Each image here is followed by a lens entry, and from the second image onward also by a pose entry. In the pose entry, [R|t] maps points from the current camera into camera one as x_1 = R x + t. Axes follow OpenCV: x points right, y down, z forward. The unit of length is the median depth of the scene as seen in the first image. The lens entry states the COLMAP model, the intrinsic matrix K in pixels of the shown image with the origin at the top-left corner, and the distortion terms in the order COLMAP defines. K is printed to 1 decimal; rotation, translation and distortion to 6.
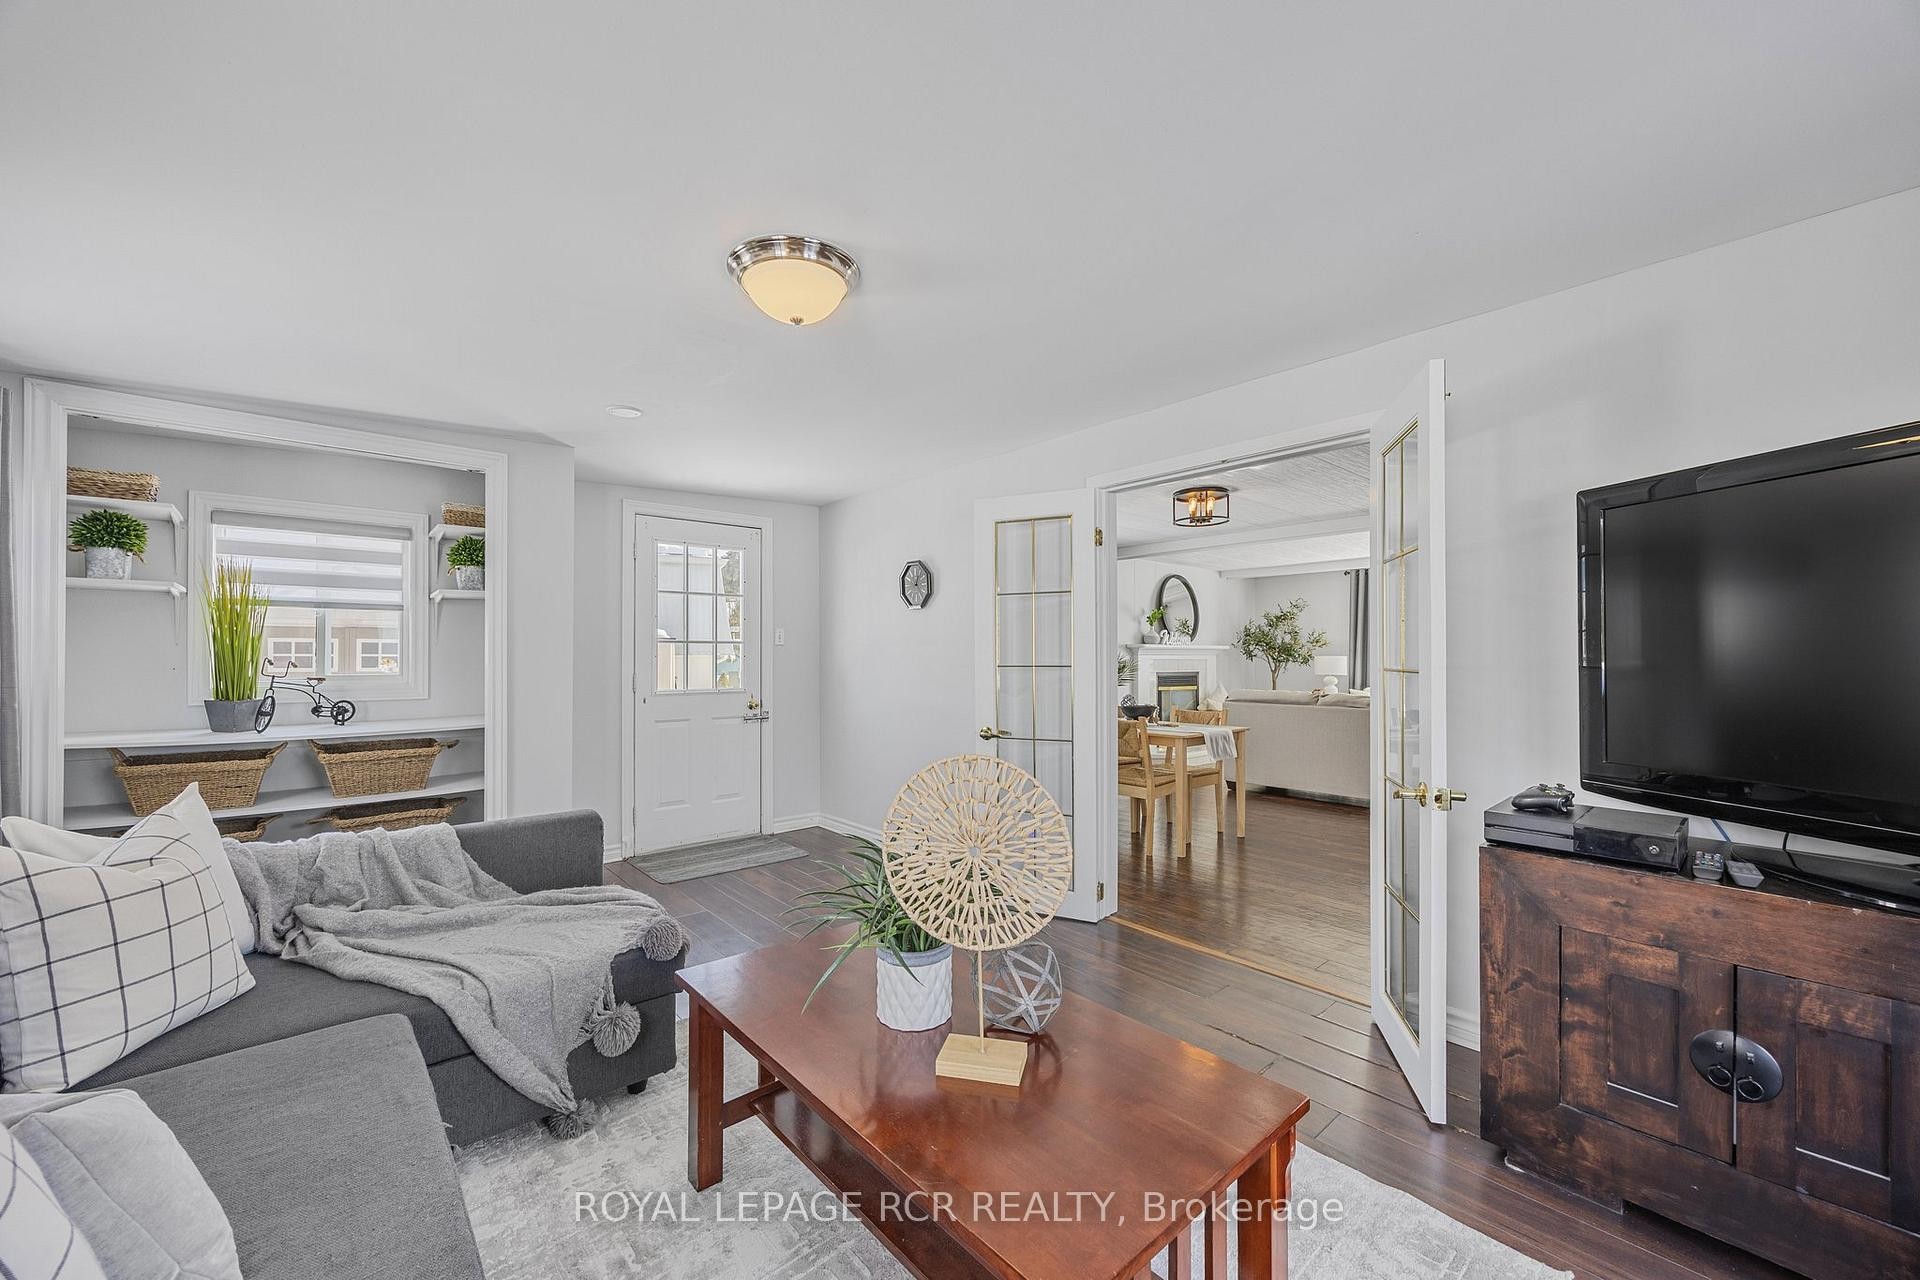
lens RADIAL K [[741.3, 0, 964.8], [0, 741.3, 648.6], [0, 0, 1]] dist [-0.001169, -0.000061]
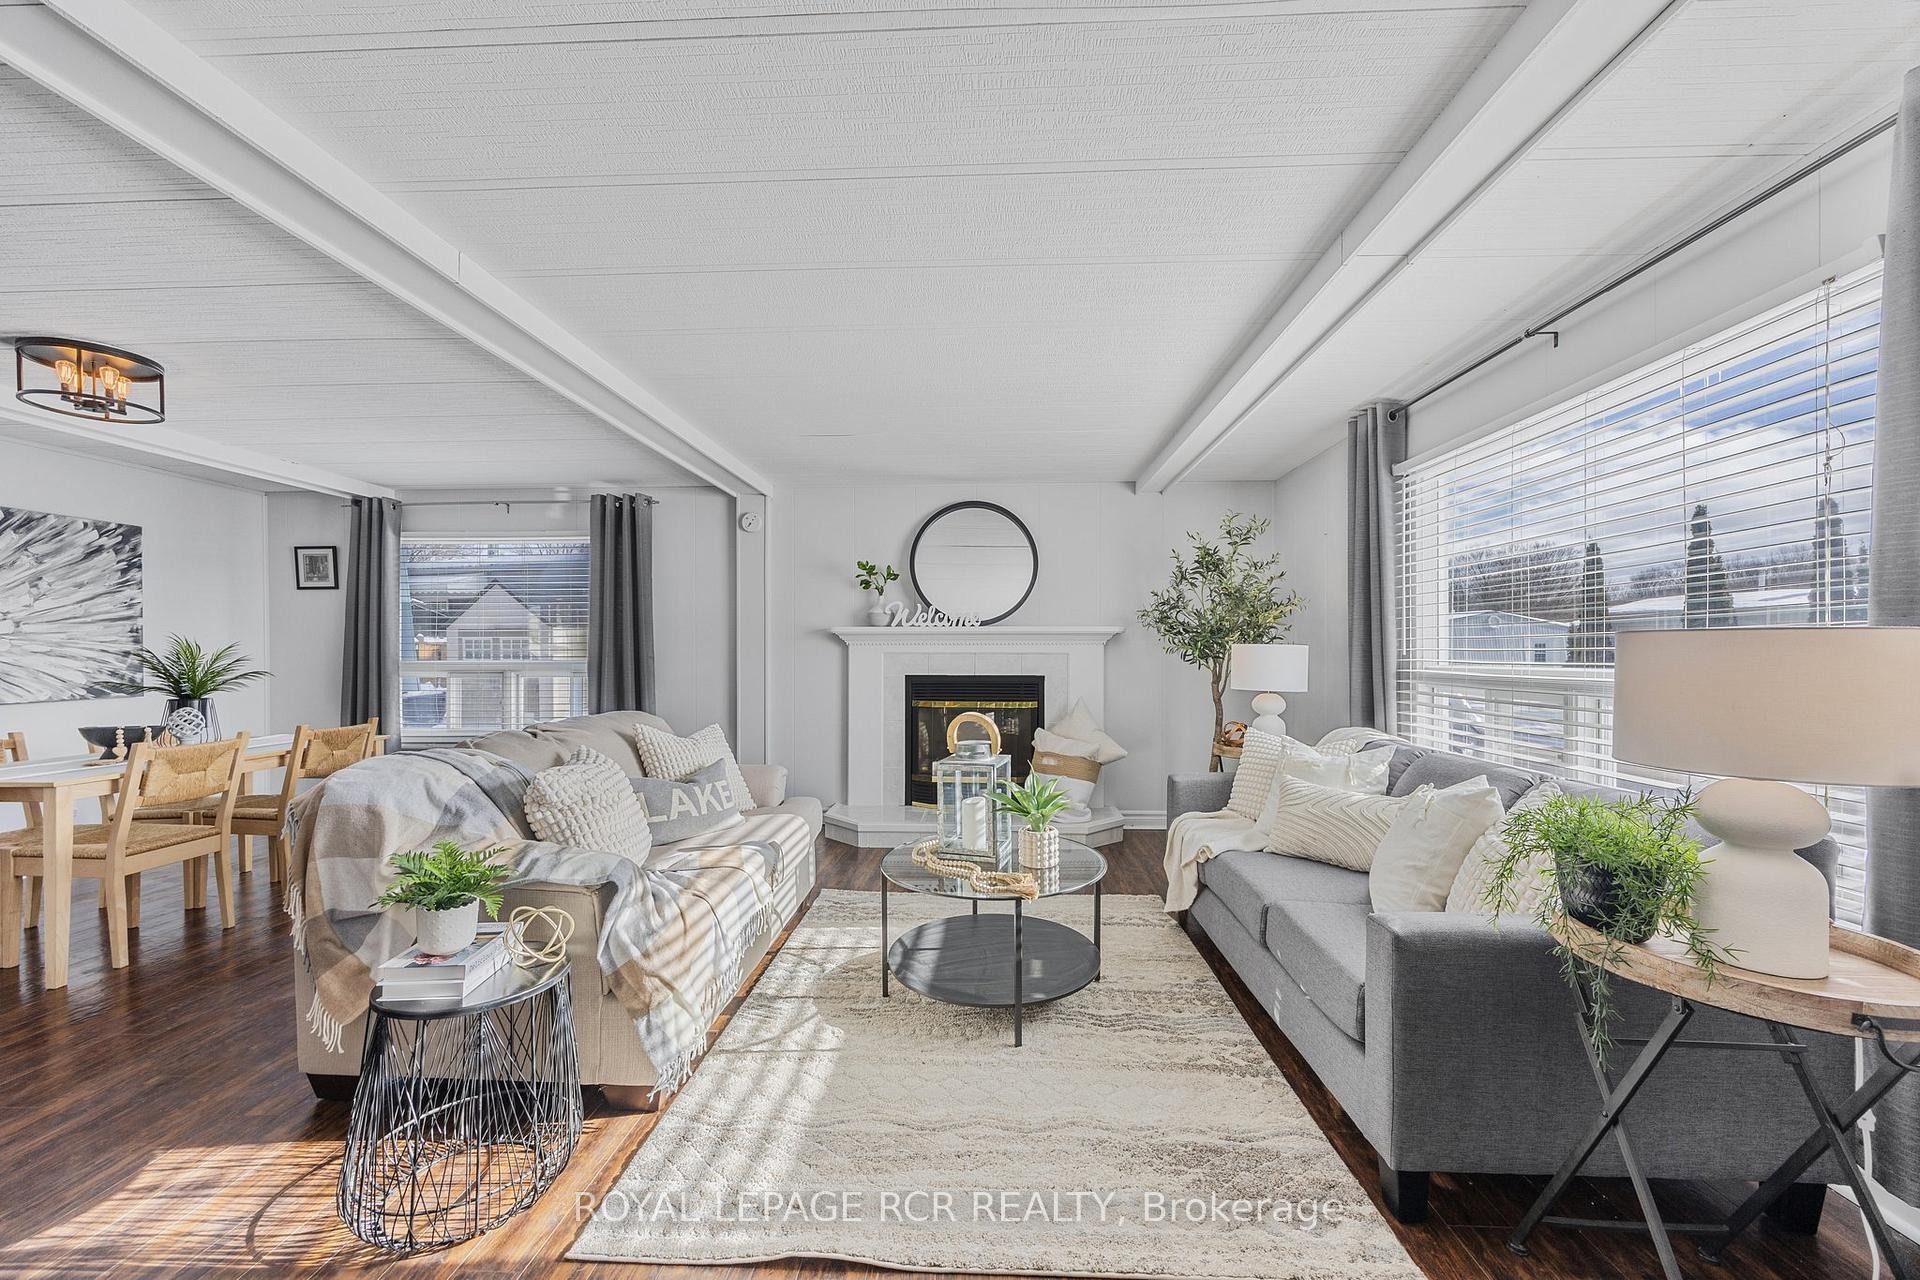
lens RADIAL K [[725.4, 0, 961.0], [0, 725.4, 650.3], [0, 0, 1]] dist [-0.002169, -0.000218]
pose [[0.718293, -0.002785, -0.695735, 1.682410], [0.009497, 0.999938, 0.005802, 0.022579], [0.695676, -0.010775, 0.718275, 1.512612]]
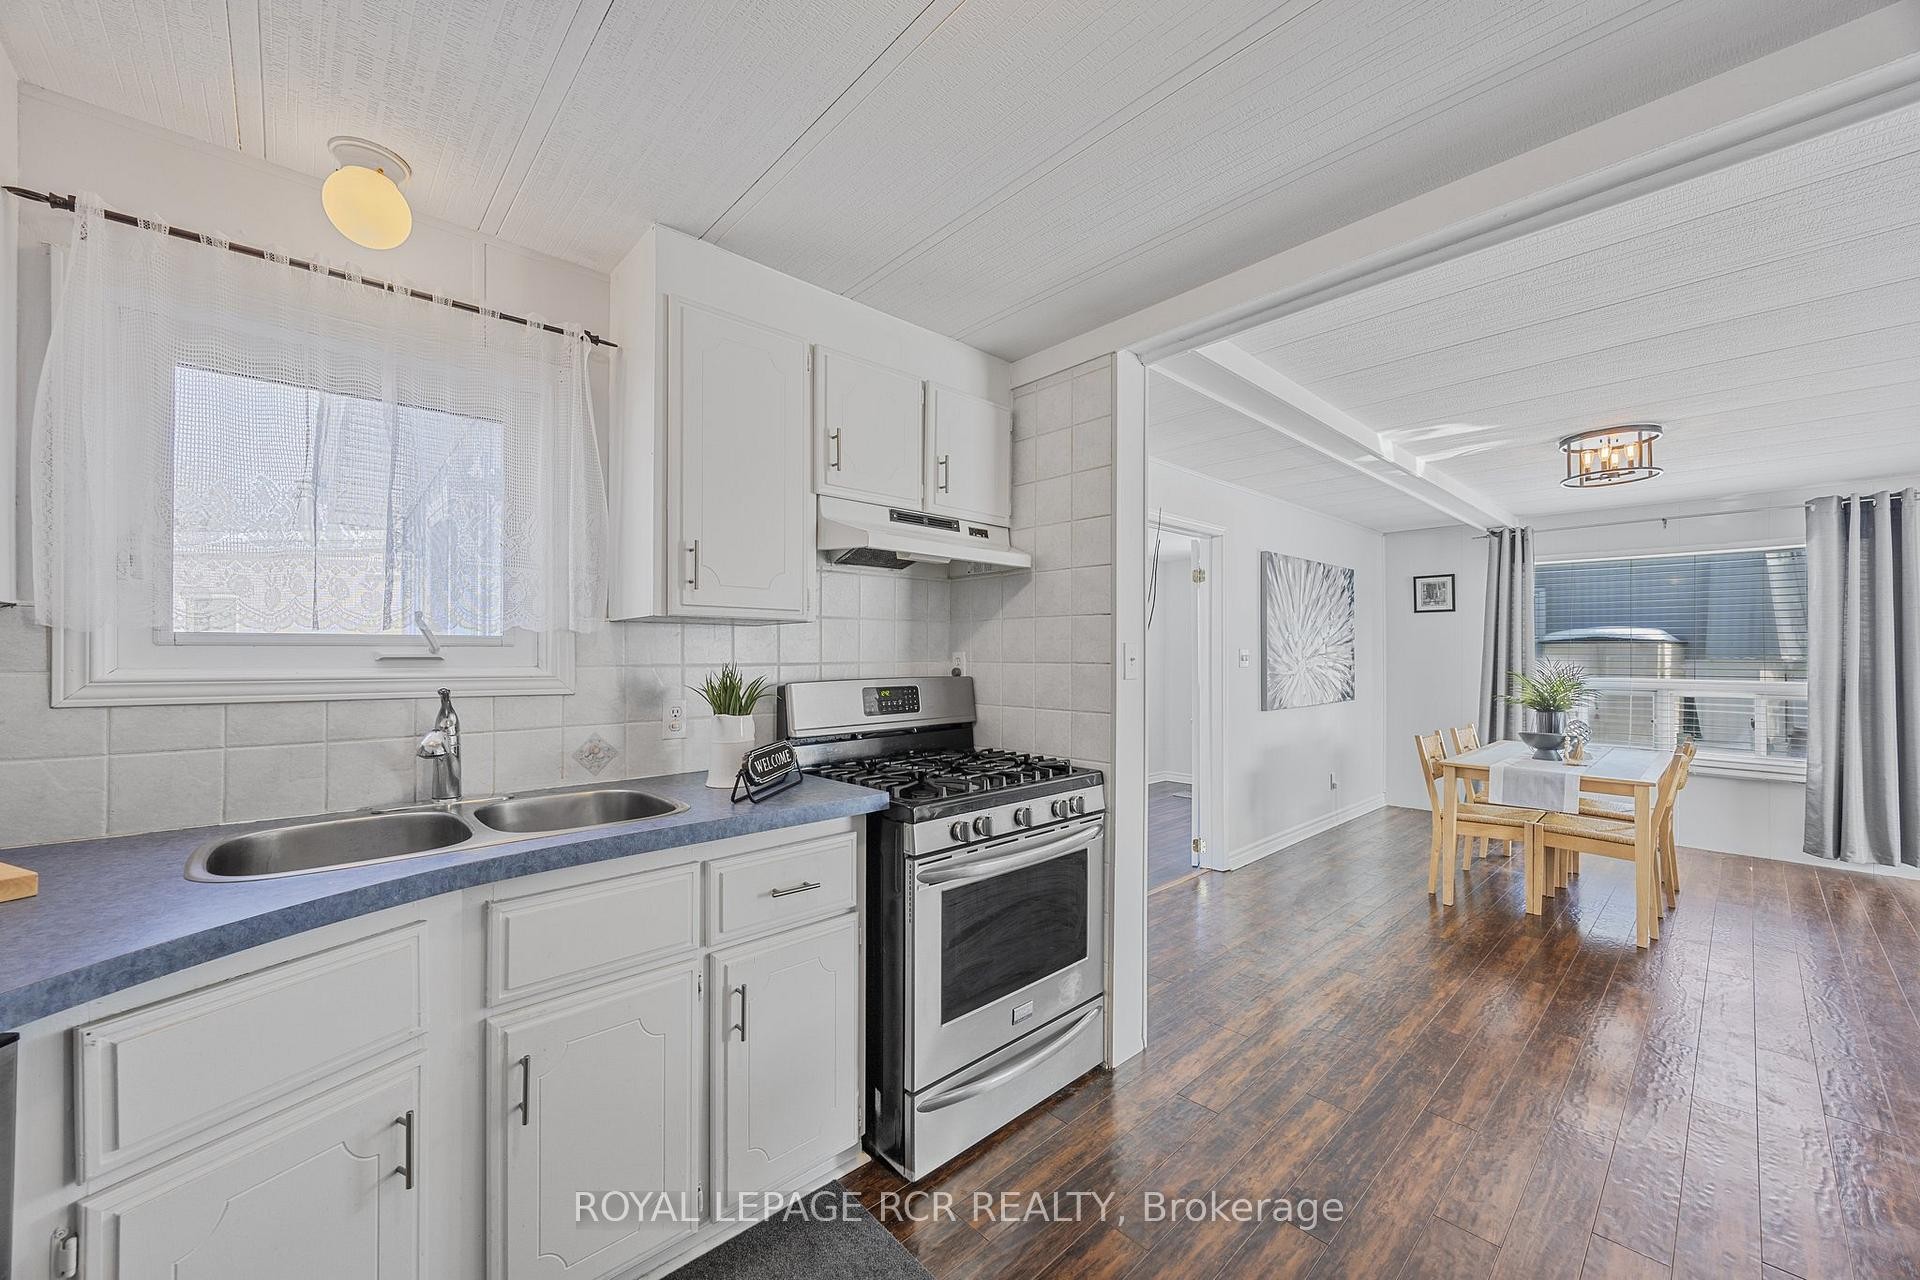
lens RADIAL K [[725.4, 0, 961.0], [0, 725.4, 650.3], [0, 0, 1]] dist [-0.002169, -0.000218]
pose [[0.028816, -0.001803, -0.999583, 1.397631], [0.005657, 0.999983, -0.001641, -0.018194], [0.999569, -0.005607, 0.028826, 0.502357]]
